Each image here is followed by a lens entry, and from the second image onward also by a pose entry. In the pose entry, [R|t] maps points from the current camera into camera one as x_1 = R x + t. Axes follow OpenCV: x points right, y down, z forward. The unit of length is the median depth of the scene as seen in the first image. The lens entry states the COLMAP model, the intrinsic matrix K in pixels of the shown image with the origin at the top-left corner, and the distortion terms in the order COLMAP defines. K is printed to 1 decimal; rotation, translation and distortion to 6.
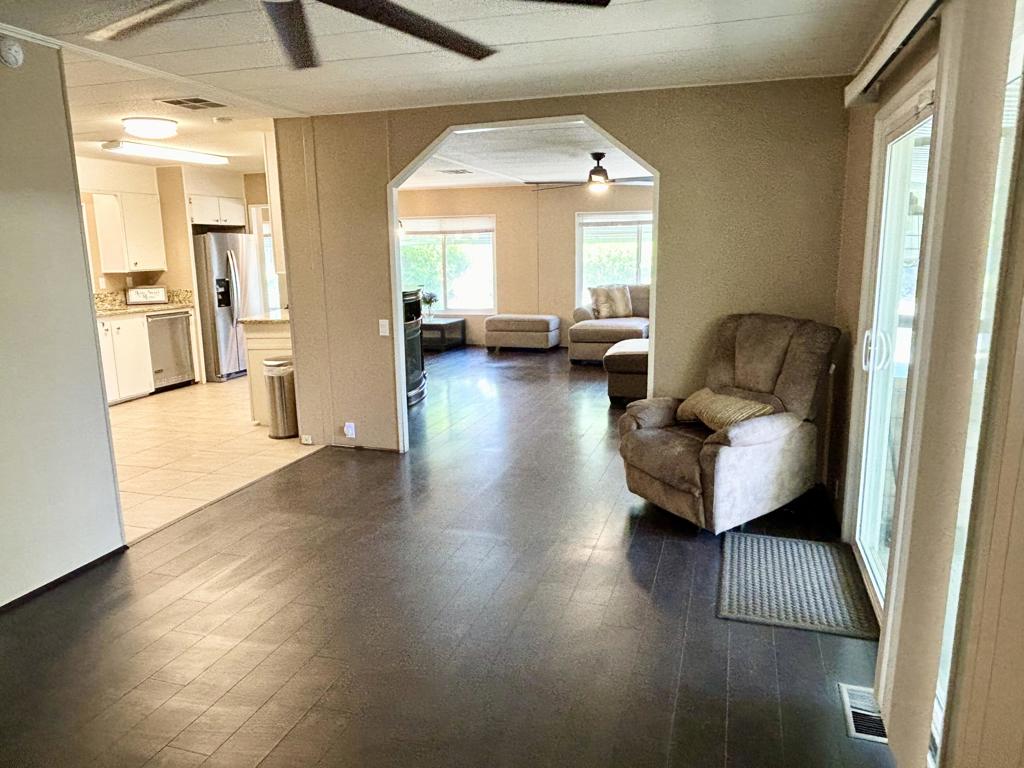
lens RADIAL K [[727.2, 0, 512.0], [0, 727.2, 384.0], [0, 0, 1]] dist [0.004011, -0.000415]
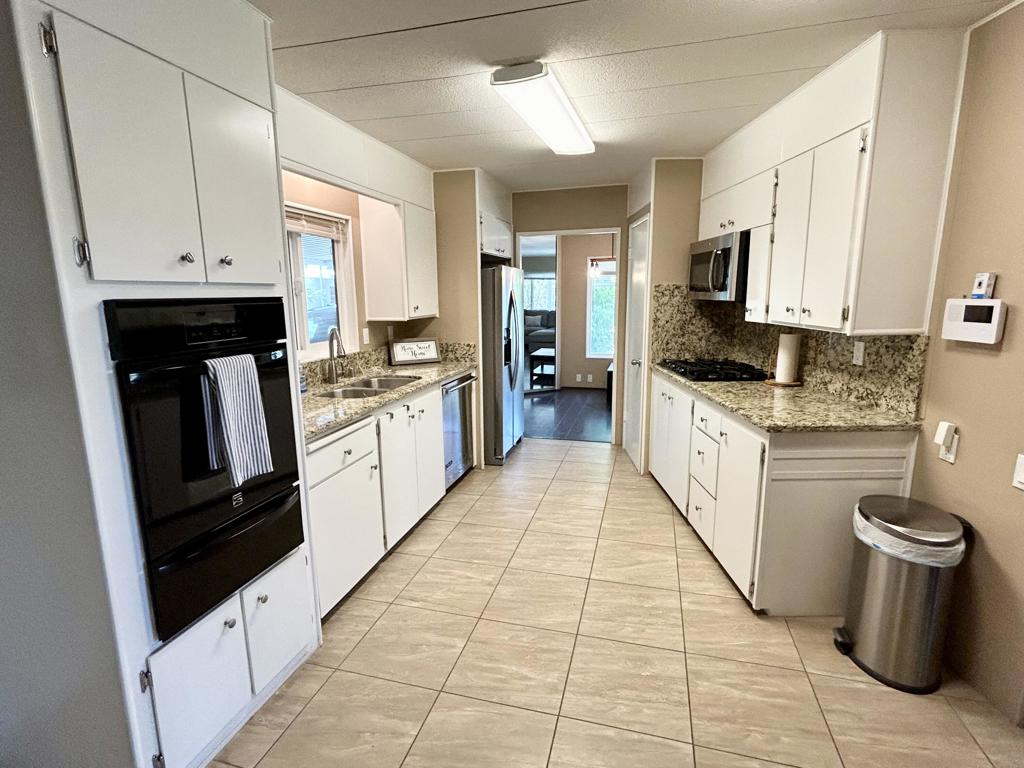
lens RADIAL K [[506.5, 0, 512.0], [0, 506.5, 384.0], [0, 0, 1]] dist [-0.001247, -0.000363]
pose [[0.998976, -0.000908, 0.045229, -0.424305], [0.001235, 0.999973, -0.007203, -0.084972], [-0.045221, 0.007251, 0.998951, 0.491877]]
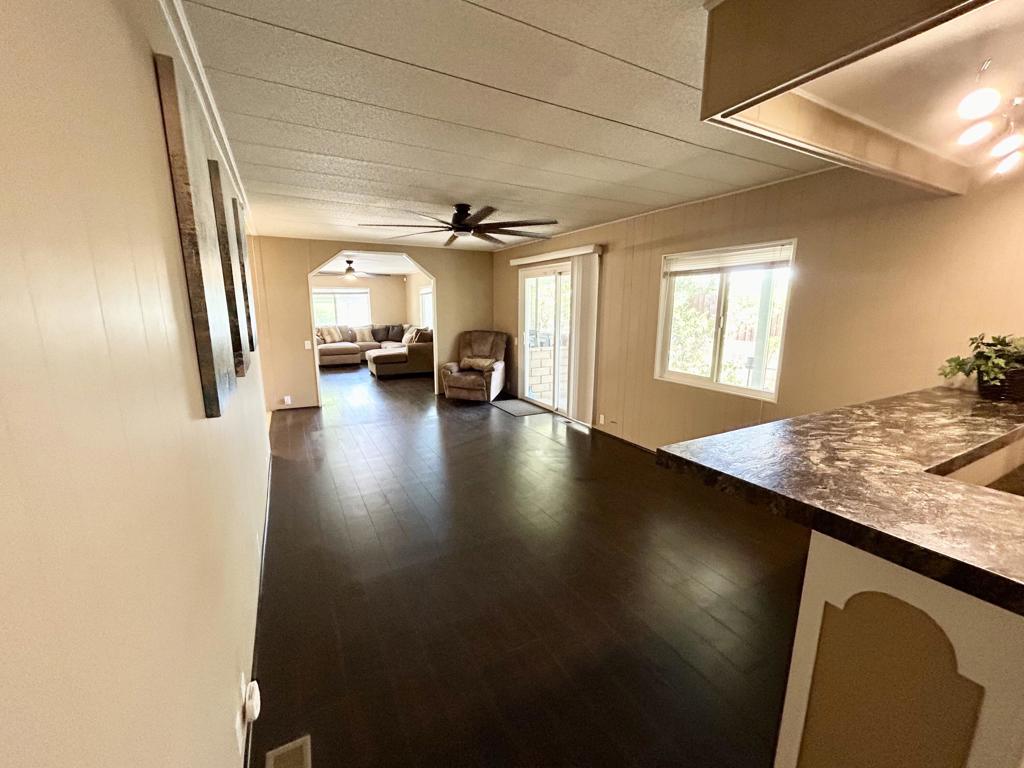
lens RADIAL K [[413.5, 0, 512.0], [0, 413.5, 384.0], [0, 0, 1]] dist [0.001940, 0.000080]
pose [[0.697464, -0.117889, 0.706856, -0.388101], [0.119824, 0.991674, 0.047159, 0.027246], [-0.706531, 0.051807, 0.705783, -0.124558]]
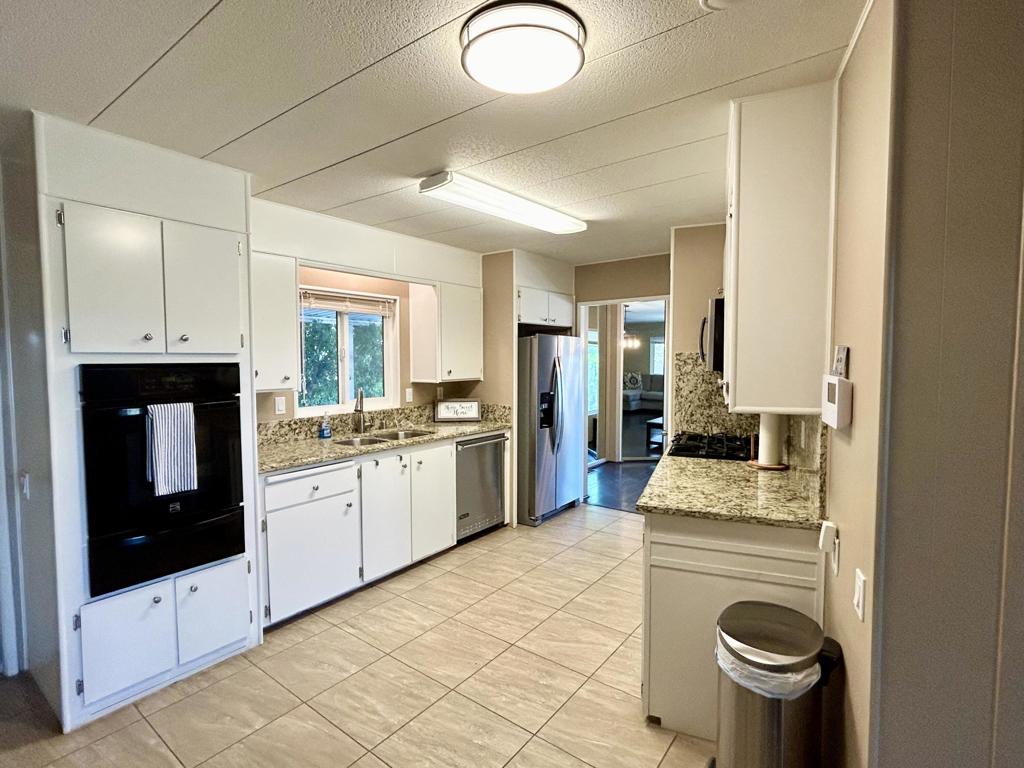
lens RADIAL K [[506.5, 0, 512.0], [0, 506.5, 384.0], [0, 0, 1]] dist [-0.001247, -0.000363]
pose [[0.942729, 0.033387, -0.331884, -0.259048], [-0.075872, 0.990360, -0.115891, -0.089683], [0.324815, 0.134434, 0.936174, 0.489388]]
